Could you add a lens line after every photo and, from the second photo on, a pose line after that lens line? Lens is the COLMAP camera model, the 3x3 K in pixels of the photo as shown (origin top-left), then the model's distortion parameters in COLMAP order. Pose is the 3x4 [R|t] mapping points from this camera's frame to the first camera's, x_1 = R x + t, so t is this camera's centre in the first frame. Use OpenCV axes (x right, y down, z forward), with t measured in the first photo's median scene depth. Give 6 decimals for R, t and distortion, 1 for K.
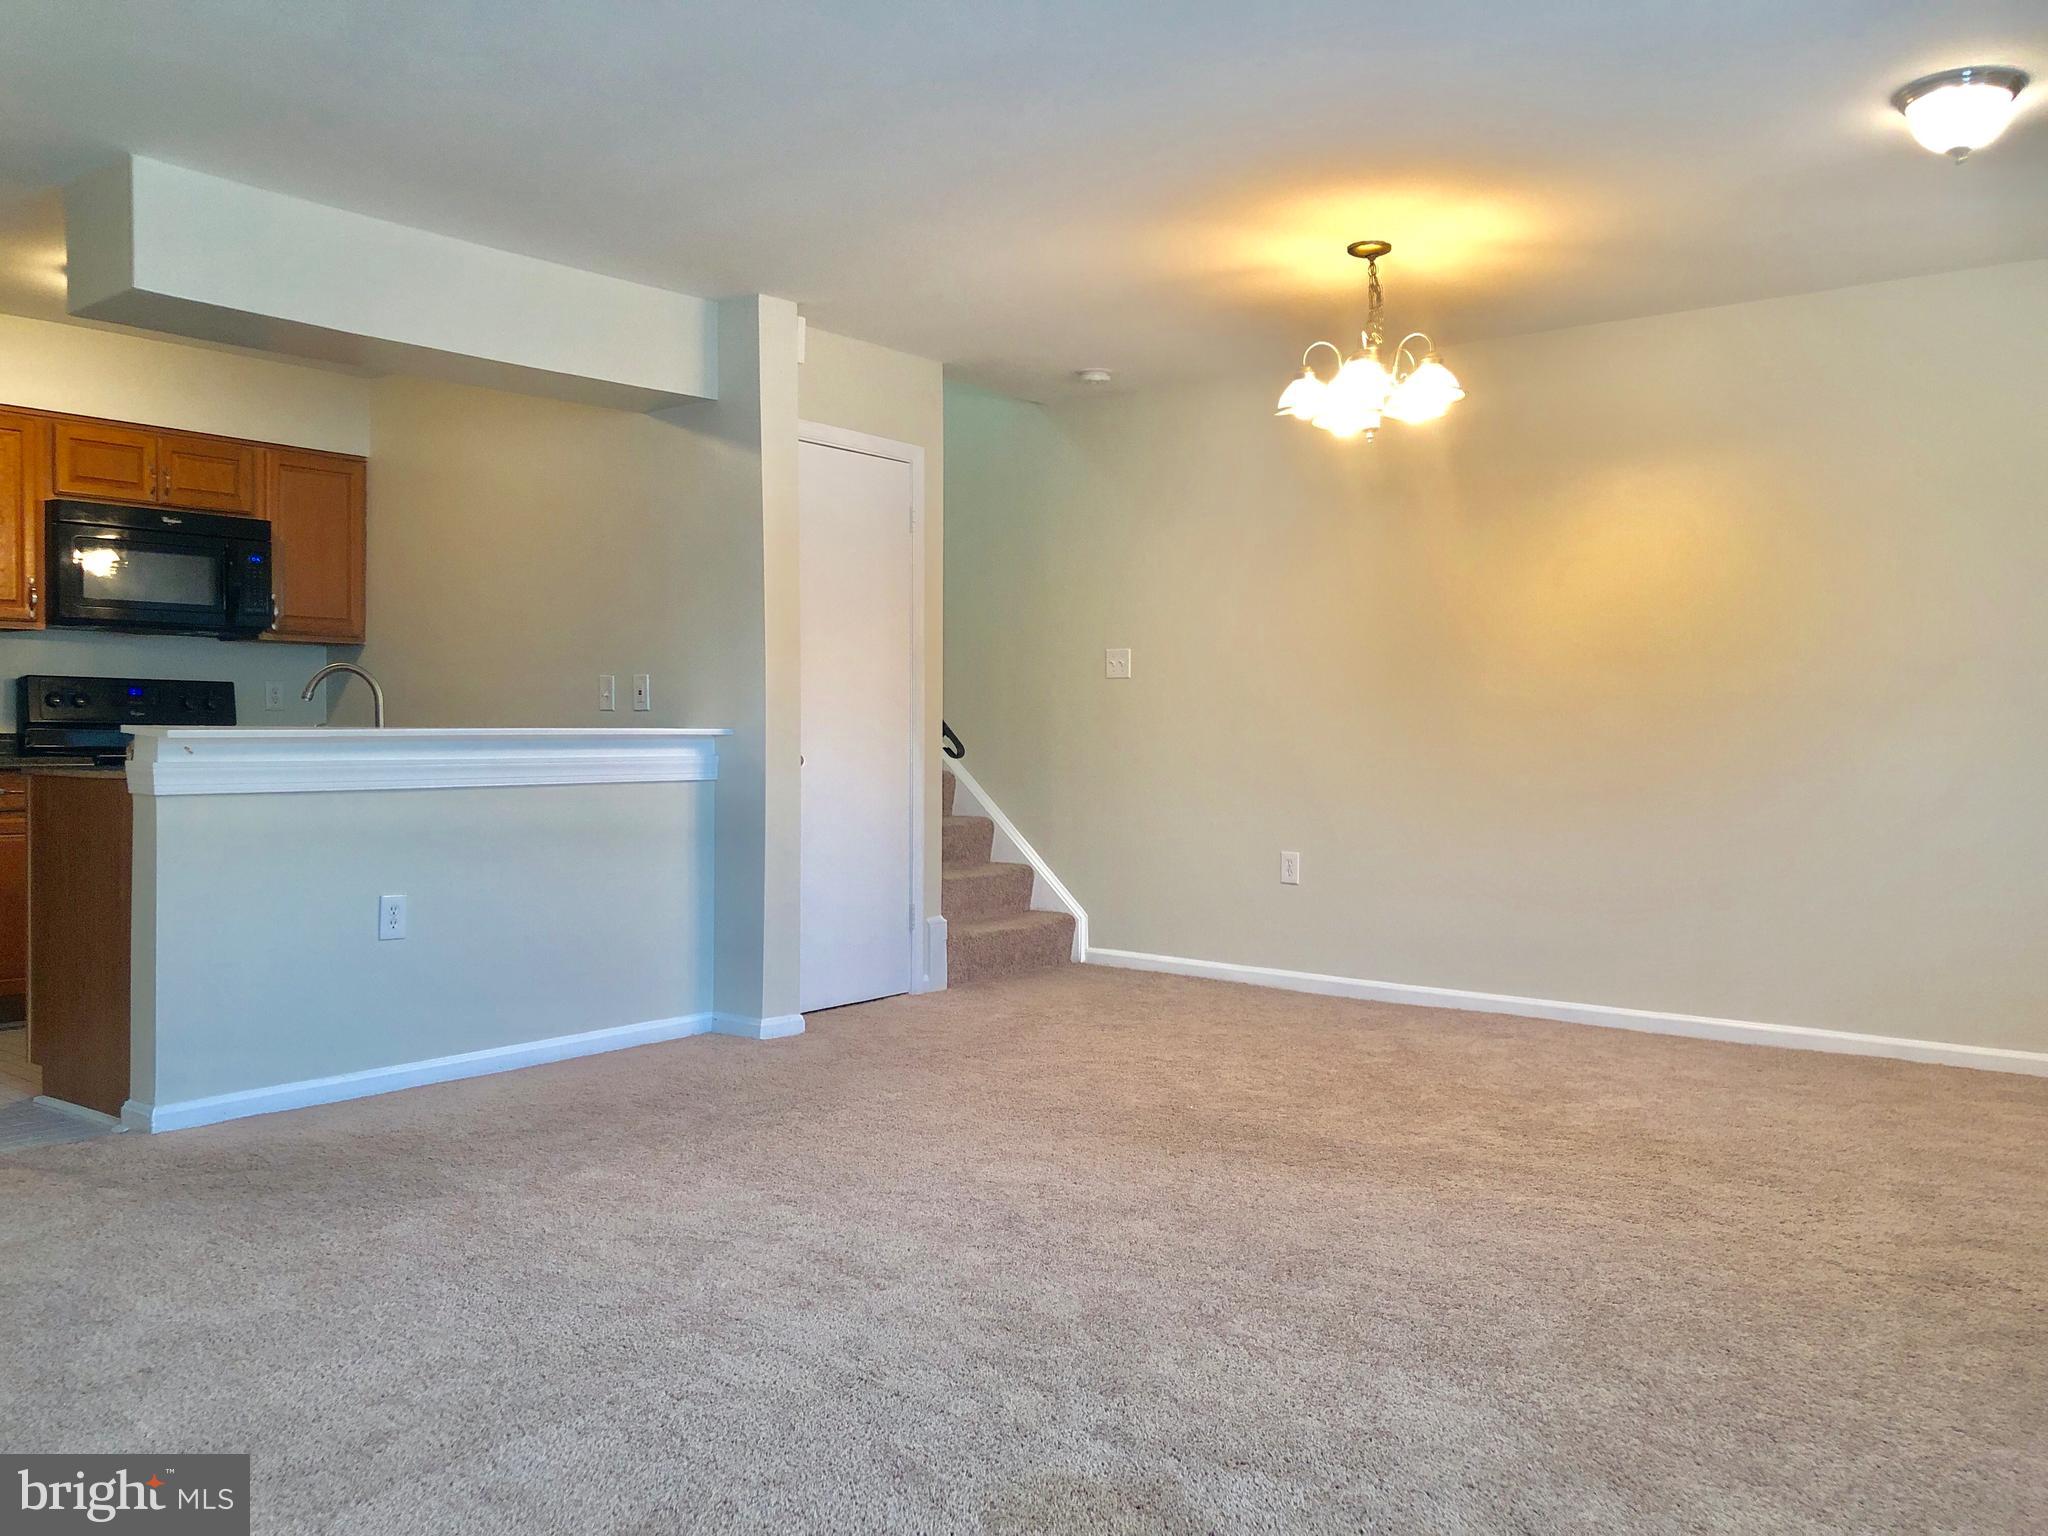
lens RADIAL K [[1690.7, 0, 1019.5], [0, 1690.7, 784.7], [0, 0, 1]] dist [0.049364, -0.037796]
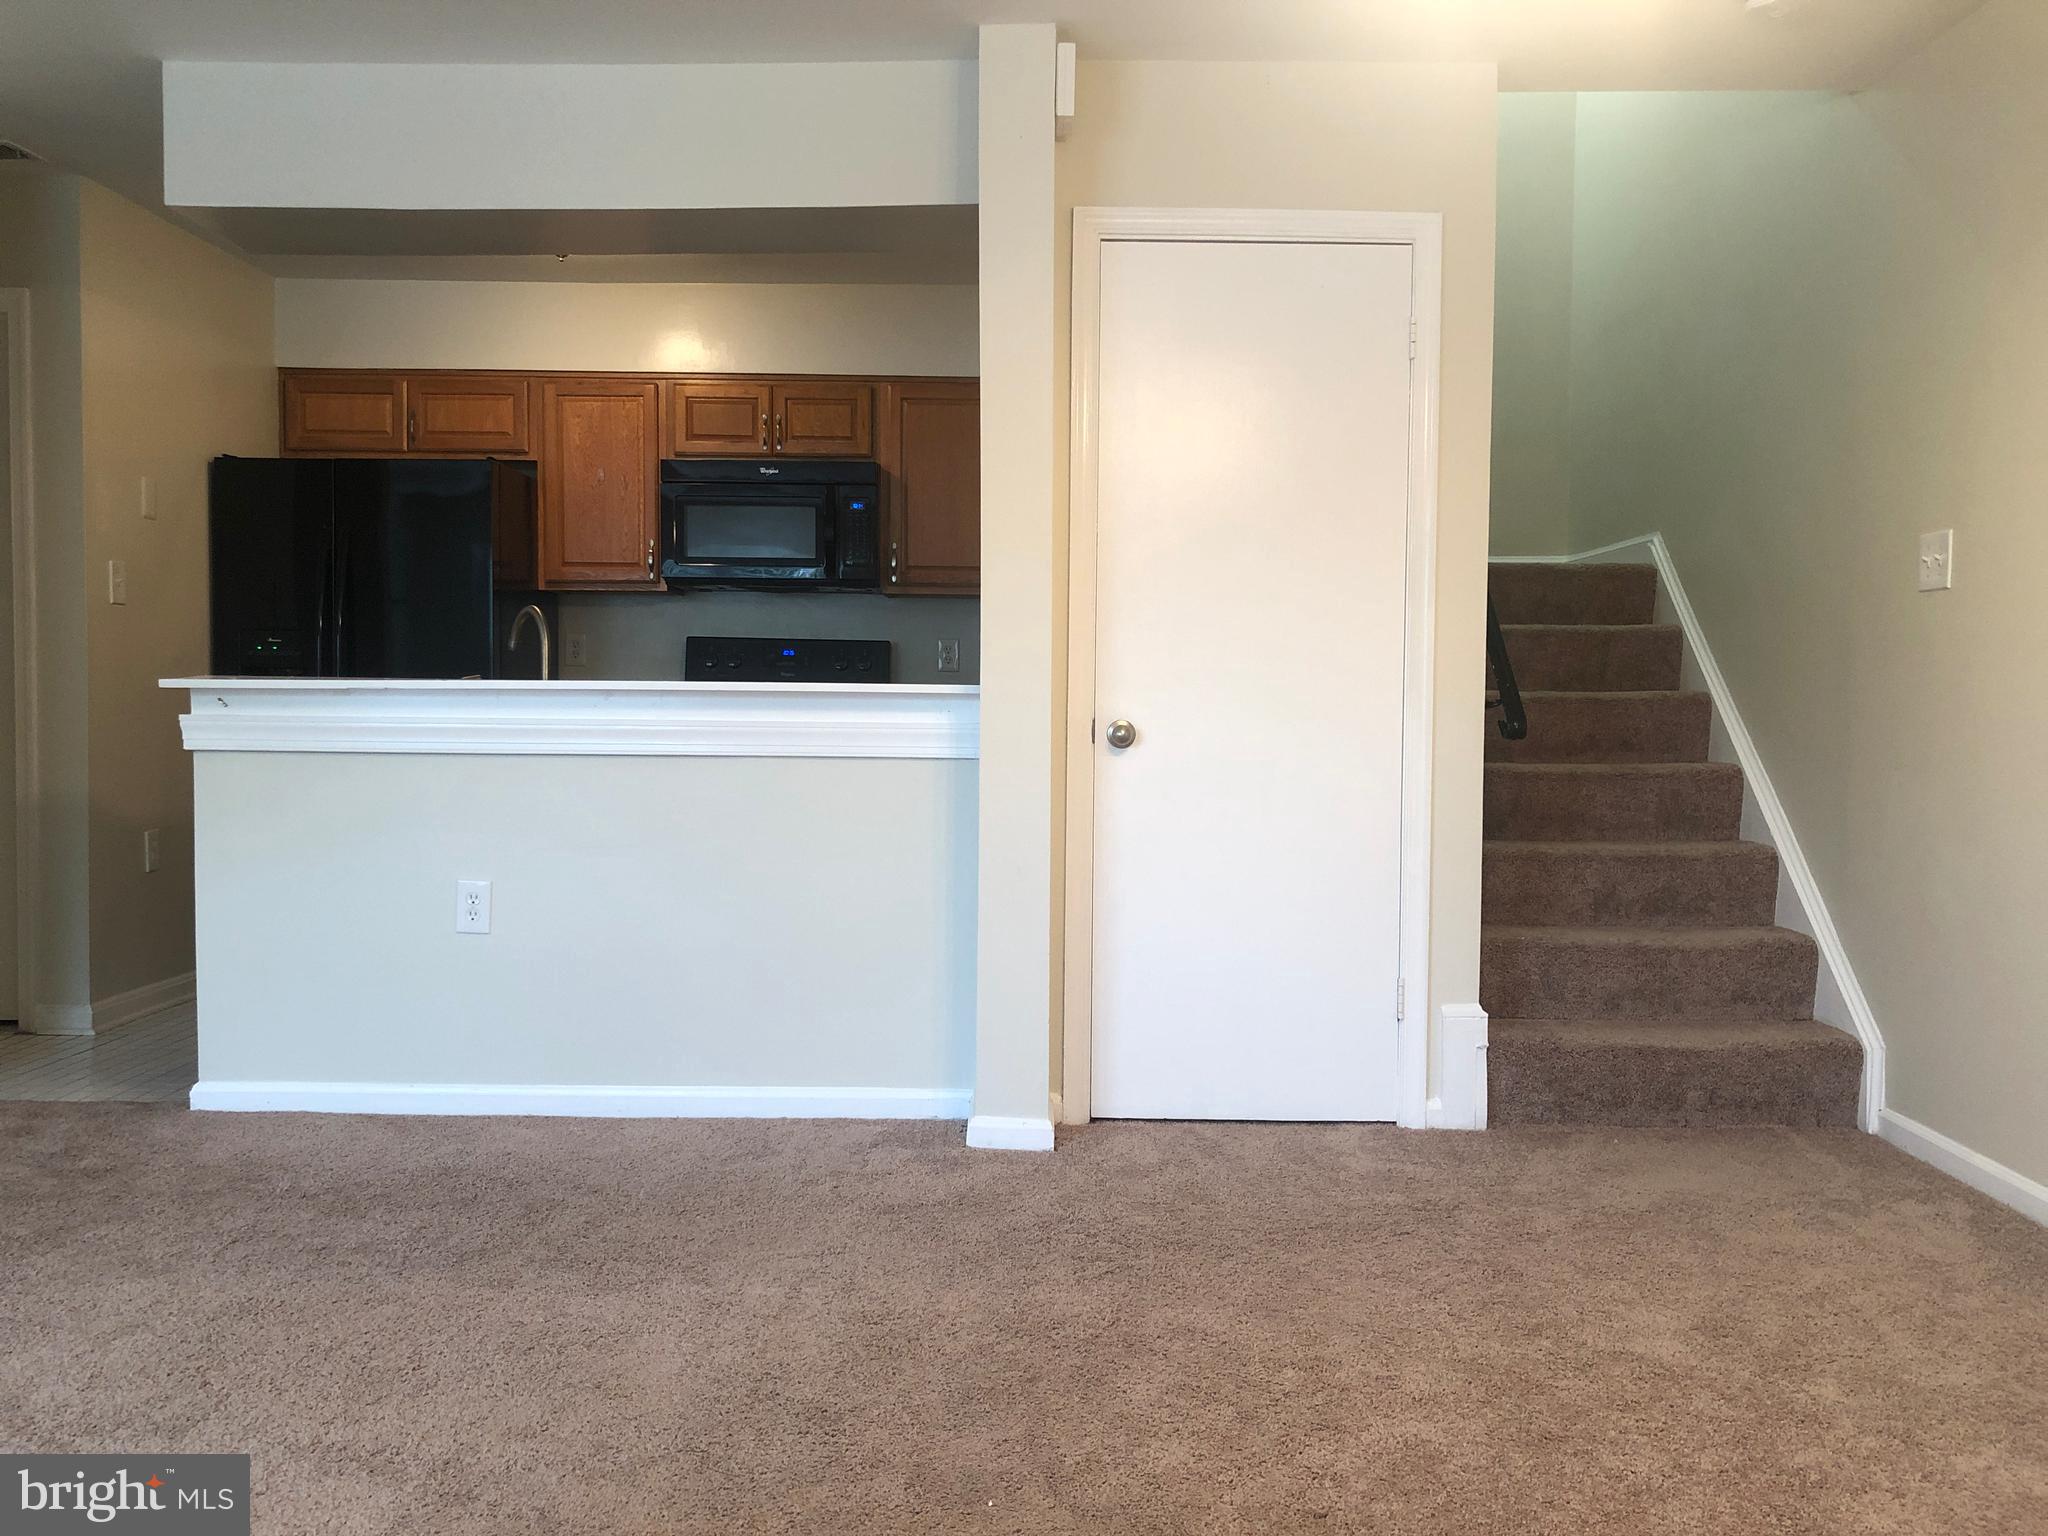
lens RADIAL K [[1690.7, 0, 1019.3], [0, 1690.7, 758.7], [0, 0, 1]] dist [0.049364, -0.037796]
pose [[0.604658, 0.031366, -0.795868, 0.346437], [-0.034842, 0.999309, 0.012913, -0.011114], [0.795723, 0.019922, 0.605333, 0.542463]]
